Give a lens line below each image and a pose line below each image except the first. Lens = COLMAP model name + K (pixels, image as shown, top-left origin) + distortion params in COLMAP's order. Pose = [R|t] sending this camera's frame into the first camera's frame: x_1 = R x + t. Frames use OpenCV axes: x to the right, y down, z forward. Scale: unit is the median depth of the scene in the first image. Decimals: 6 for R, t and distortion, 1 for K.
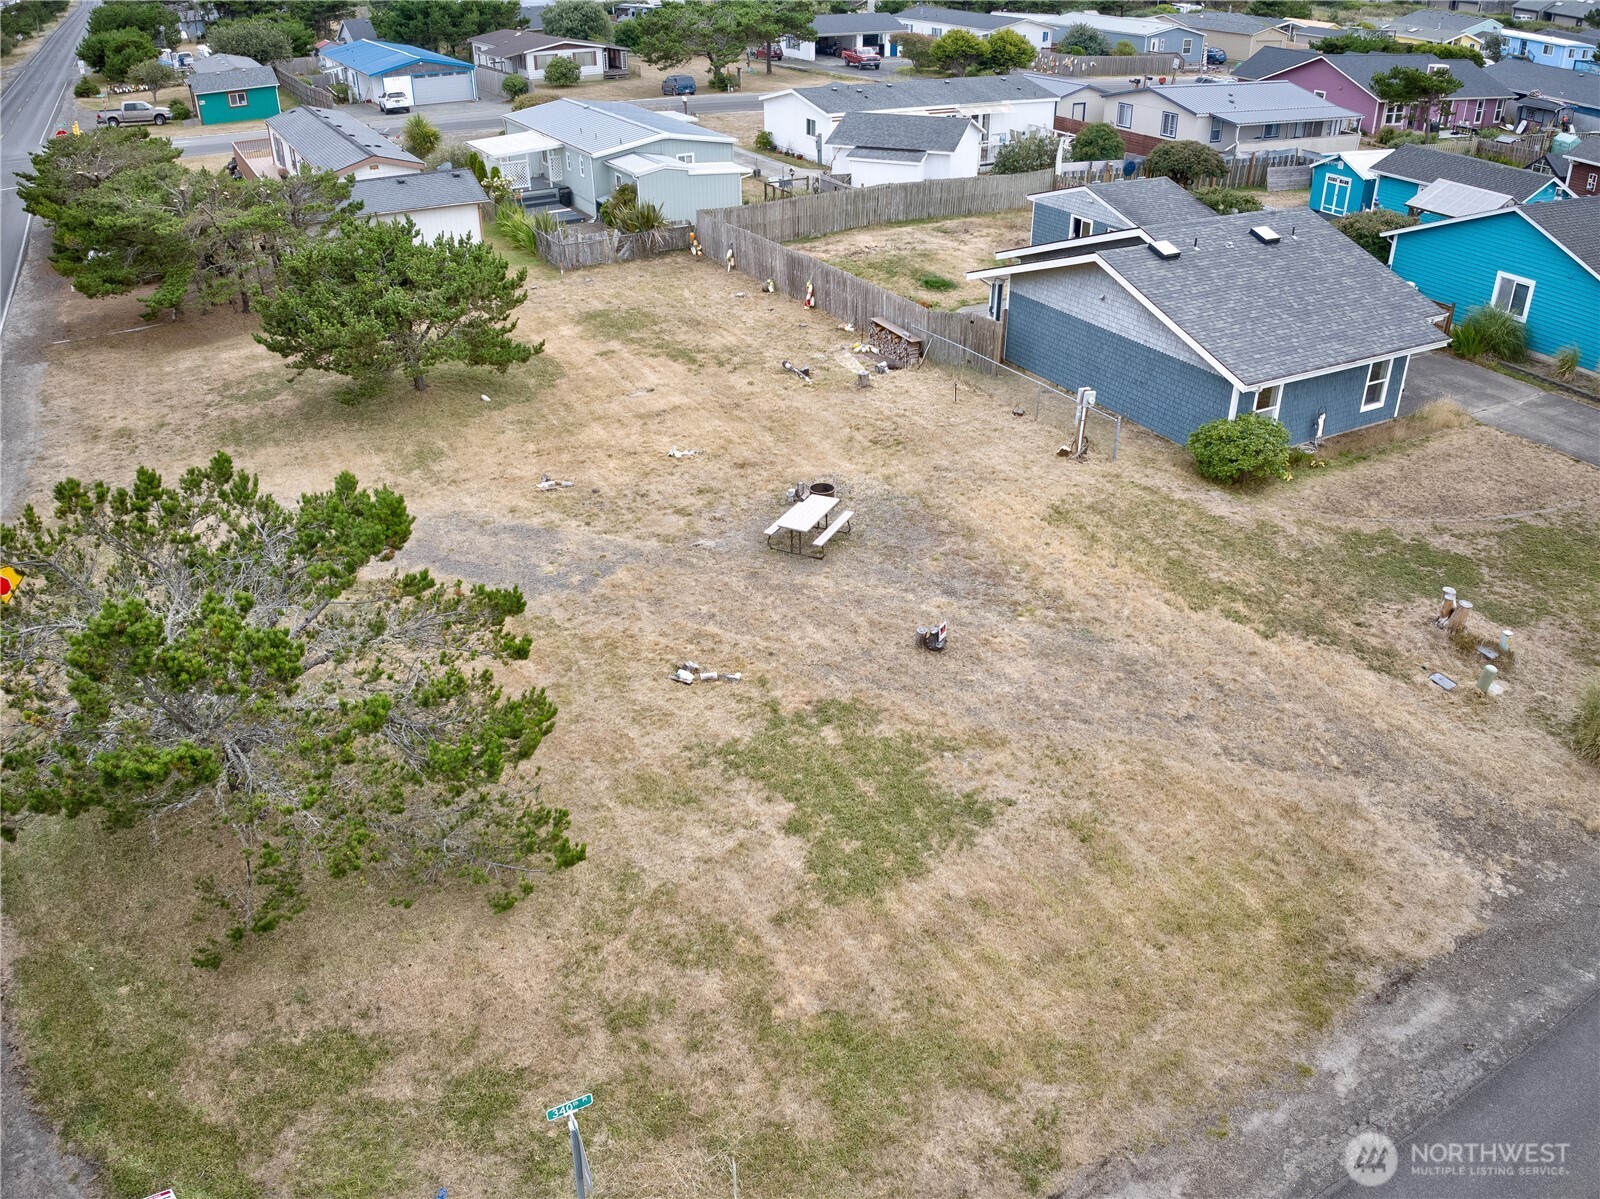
lens RADIAL K [[1175.3, 0, 800.0], [0, 1175.3, 599.5], [0, 0, 1]] dist [-0.099243, -0.007242]
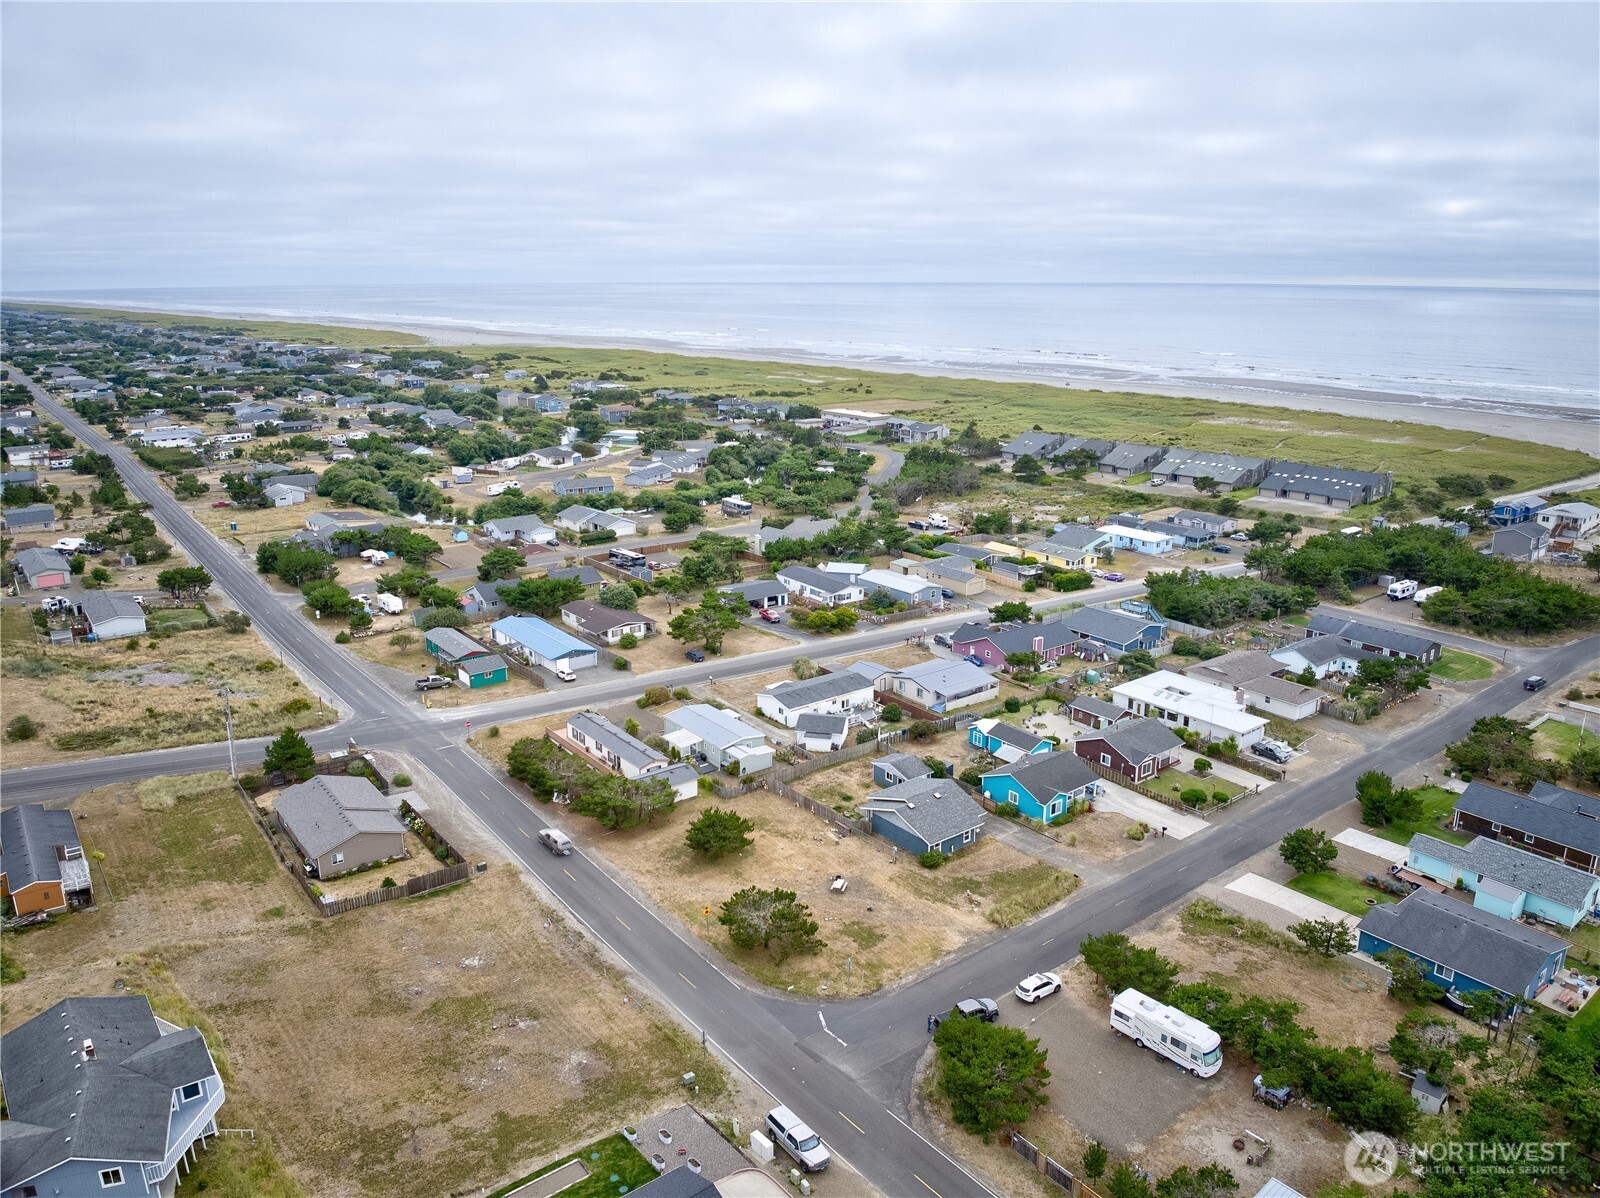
lens RADIAL K [[1131.2, 0, 800.0], [0, 1131.2, 599.0], [0, 0, 1]] dist [-0.006241, -0.000663]
pose [[0.987451, -0.039921, 0.152796, -0.662109], [0.077395, 0.965698, -0.247866, -0.053995], [-0.137660, 0.256581, 0.956669, -3.007617]]
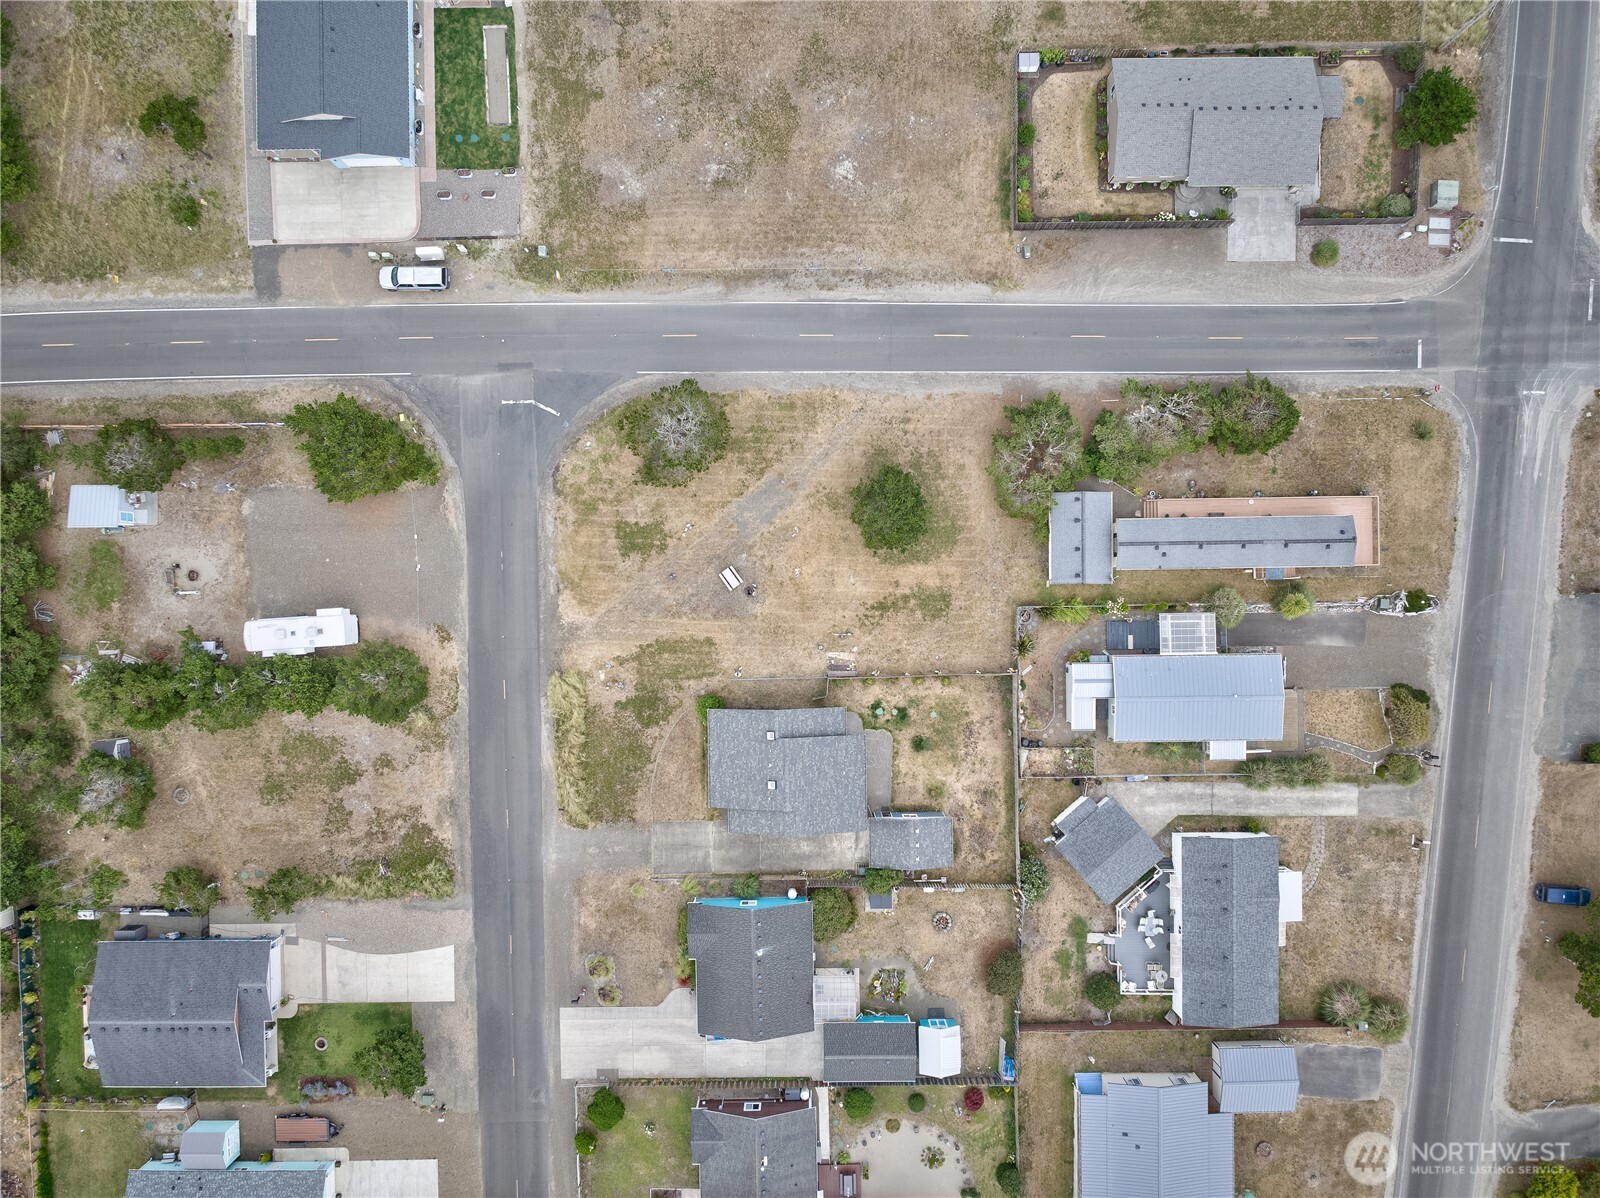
lens RADIAL K [[1131.2, 0, 800.0], [0, 1131.2, 599.0], [0, 0, 1]] dist [-0.006241, -0.000663]
pose [[-0.469266, 0.883001, 0.009970, -0.035946], [-0.448936, -0.248276, 0.858380, -3.012182], [0.760425, 0.398332, 0.512918, -0.494843]]
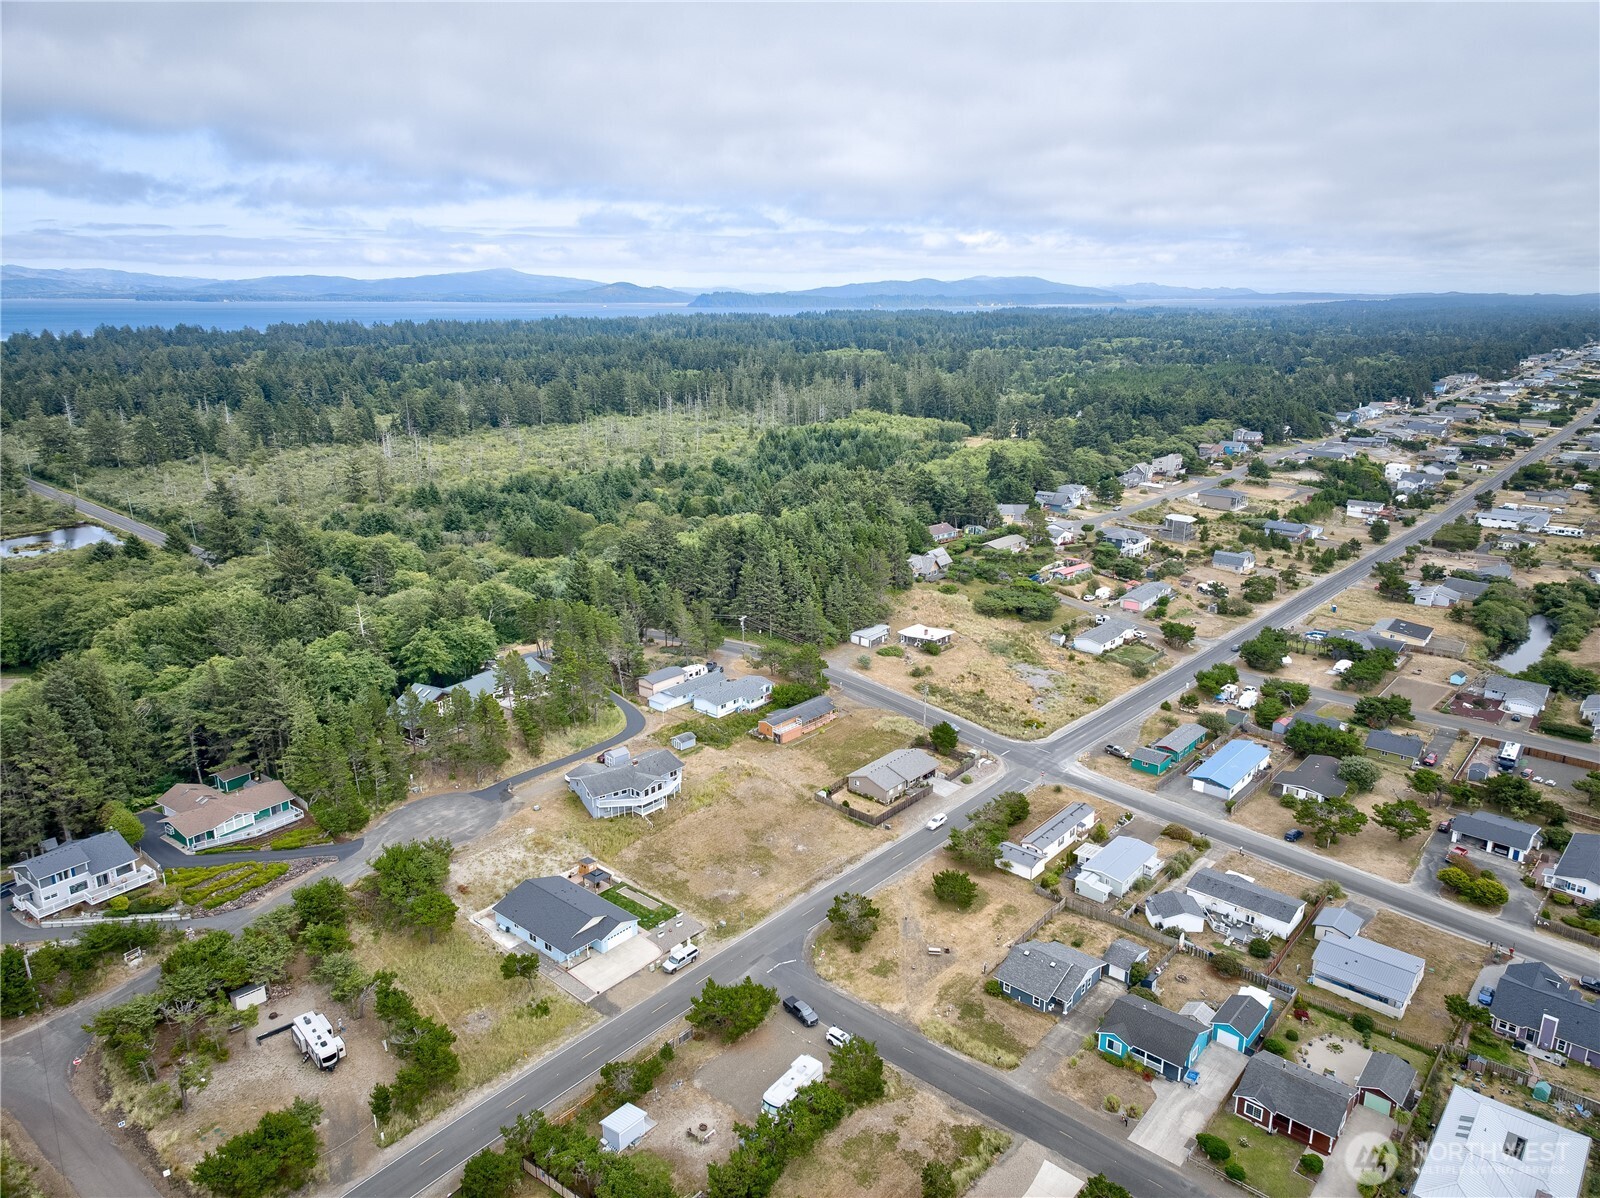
lens RADIAL K [[1084.0, 0, 800.0], [0, 1084.0, 599.0], [0, 0, 1]] dist [-0.006079, -0.002364]
pose [[0.347172, 0.262951, -0.900183, 4.221568], [-0.479484, 0.874707, 0.070588, -1.658979], [0.805957, 0.407117, 0.429754, -2.565127]]
